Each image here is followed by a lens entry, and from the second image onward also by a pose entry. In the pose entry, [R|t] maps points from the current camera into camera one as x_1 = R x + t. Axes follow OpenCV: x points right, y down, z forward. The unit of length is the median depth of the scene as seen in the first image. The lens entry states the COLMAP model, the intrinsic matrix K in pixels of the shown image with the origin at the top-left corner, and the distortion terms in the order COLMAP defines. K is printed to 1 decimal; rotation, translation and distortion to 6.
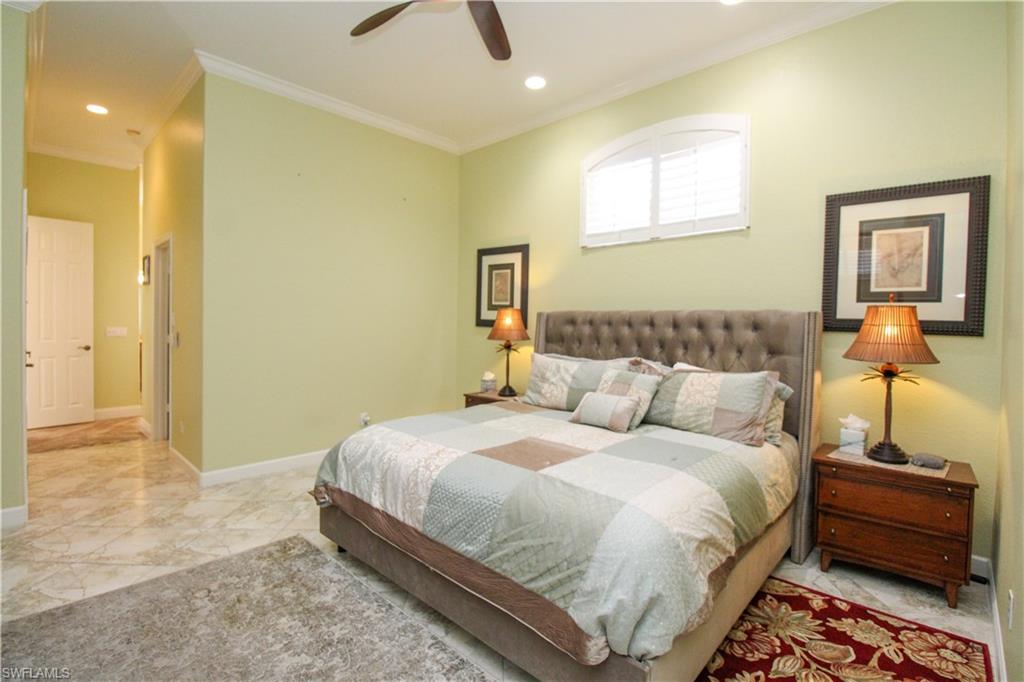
lens RADIAL K [[495.3, 0, 510.7], [0, 495.3, 334.8], [0, 0, 1]] dist [0.003930, -0.016289]
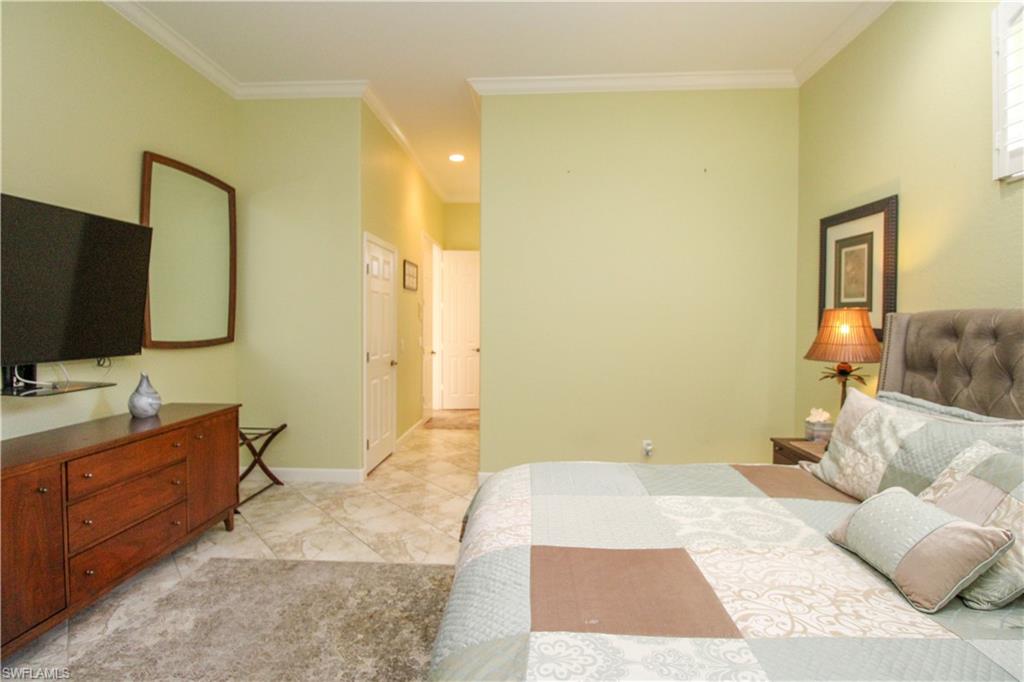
lens RADIAL K [[495.3, 0, 510.7], [0, 495.3, 334.8], [0, 0, 1]] dist [0.003930, -0.016289]
pose [[0.634740, 0.008711, -0.772676, 0.252140], [-0.014787, 0.999890, -0.000875, -0.018442], [0.772584, 0.011981, 0.634800, 0.379228]]
